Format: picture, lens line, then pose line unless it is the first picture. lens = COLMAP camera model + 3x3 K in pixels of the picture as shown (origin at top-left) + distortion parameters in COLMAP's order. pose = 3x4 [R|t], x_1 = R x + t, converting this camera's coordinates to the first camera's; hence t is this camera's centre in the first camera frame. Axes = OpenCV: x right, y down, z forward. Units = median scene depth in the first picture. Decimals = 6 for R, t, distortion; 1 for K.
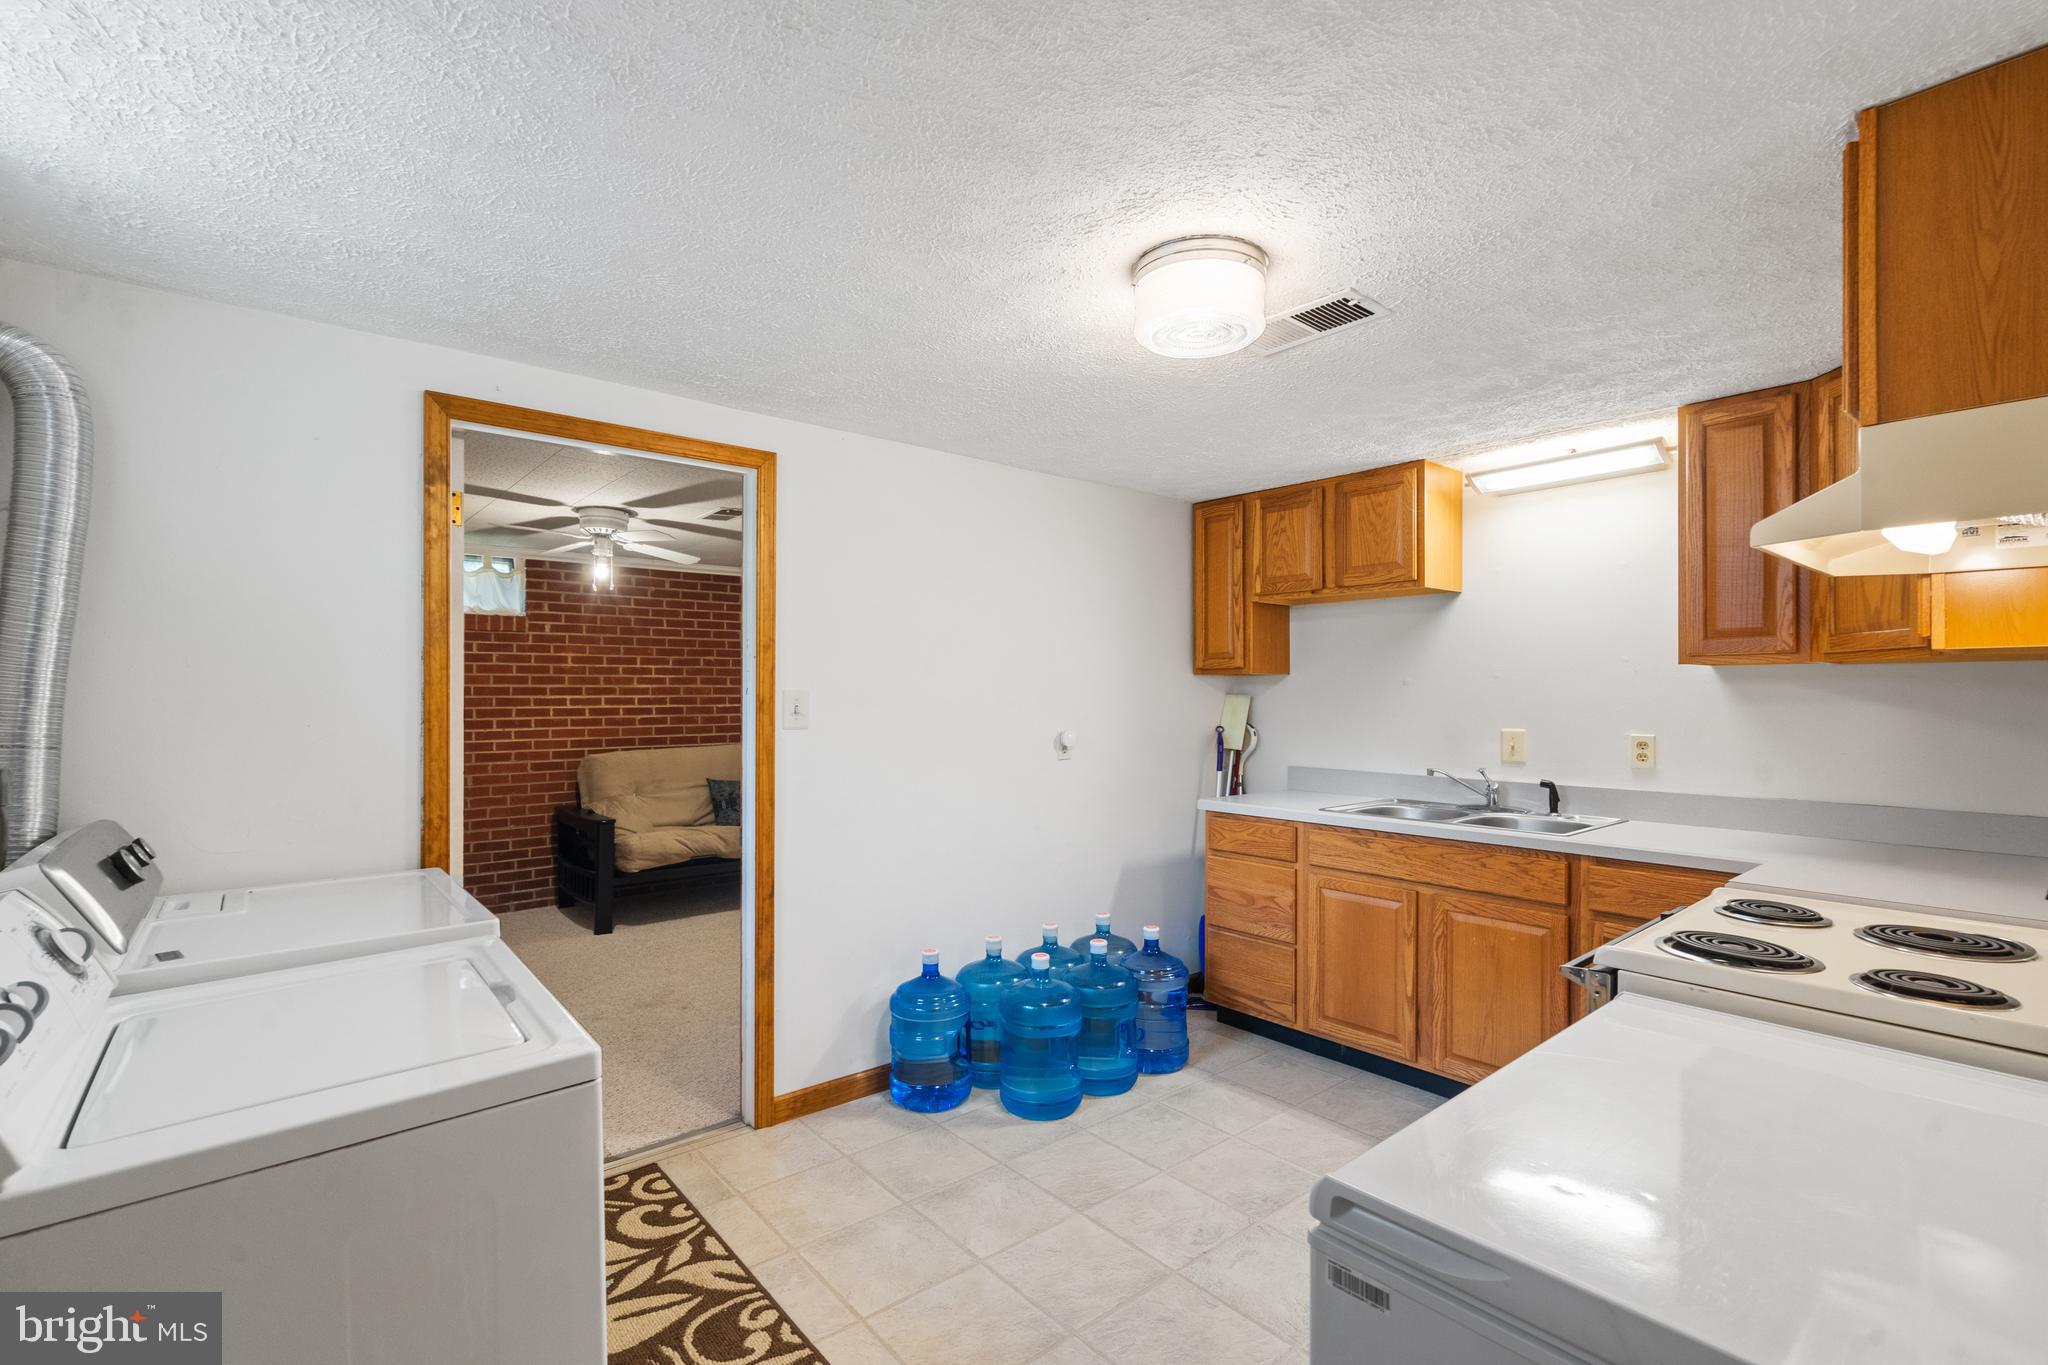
lens RADIAL K [[926.8, 0, 1009.9], [0, 926.8, 688.5], [0, 0, 1]] dist [-0.005060, 0.000111]
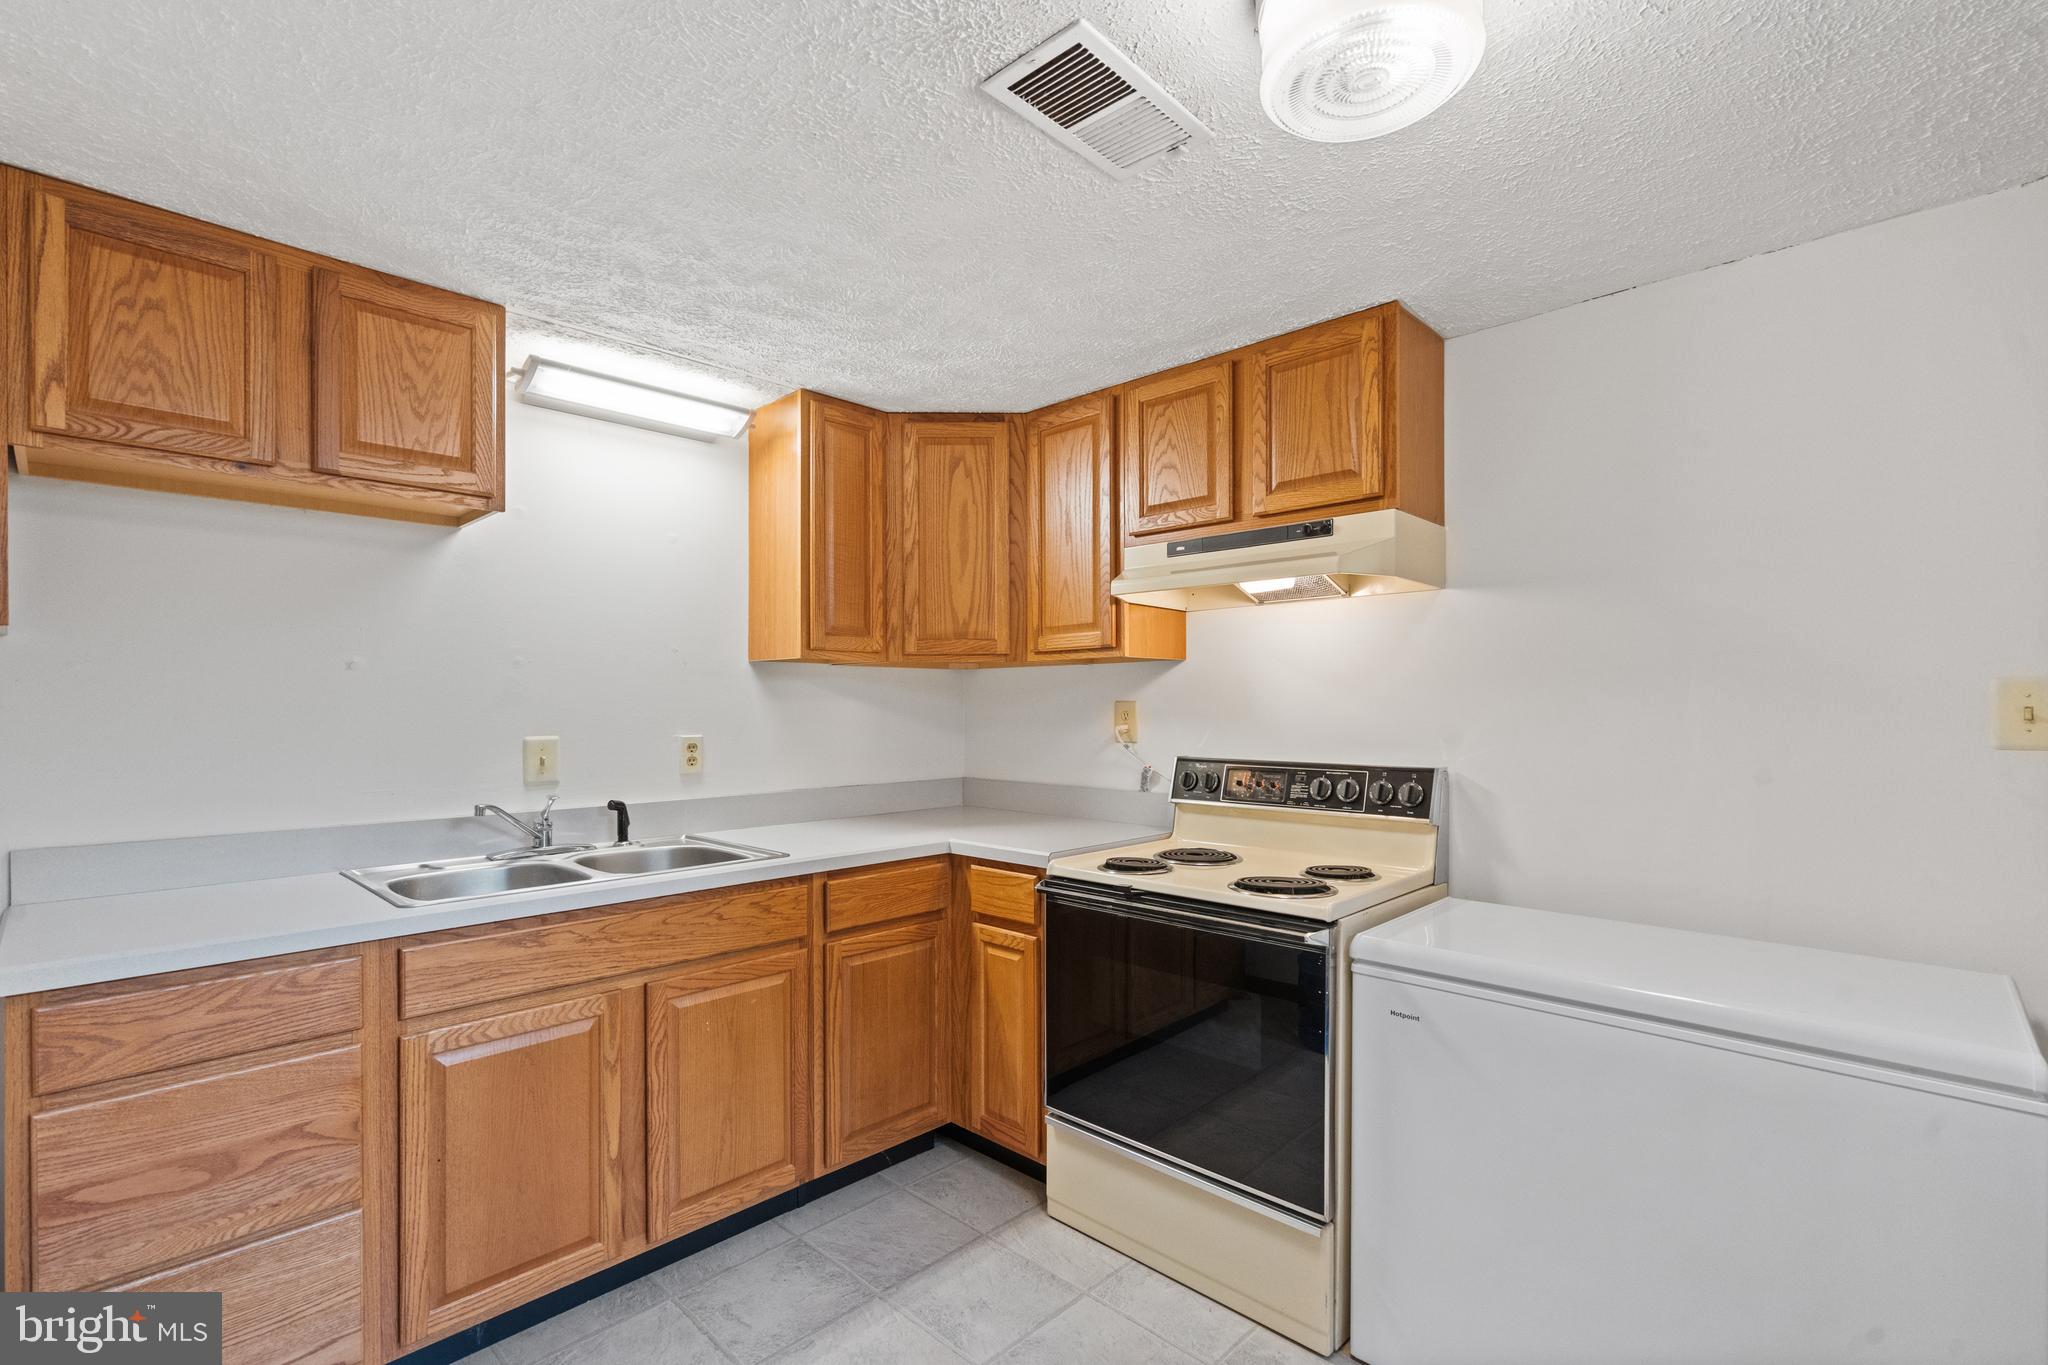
lens RADIAL K [[938.2, 0, 1018.4], [0, 938.2, 708.2], [0, 0, 1]] dist [-0.003767, -0.000088]
pose [[-0.122490, -0.003788, 0.992463, -0.232304], [-0.006842, 0.999972, 0.002972, 0.018551], [-0.992446, -0.006427, -0.122512, 0.773665]]
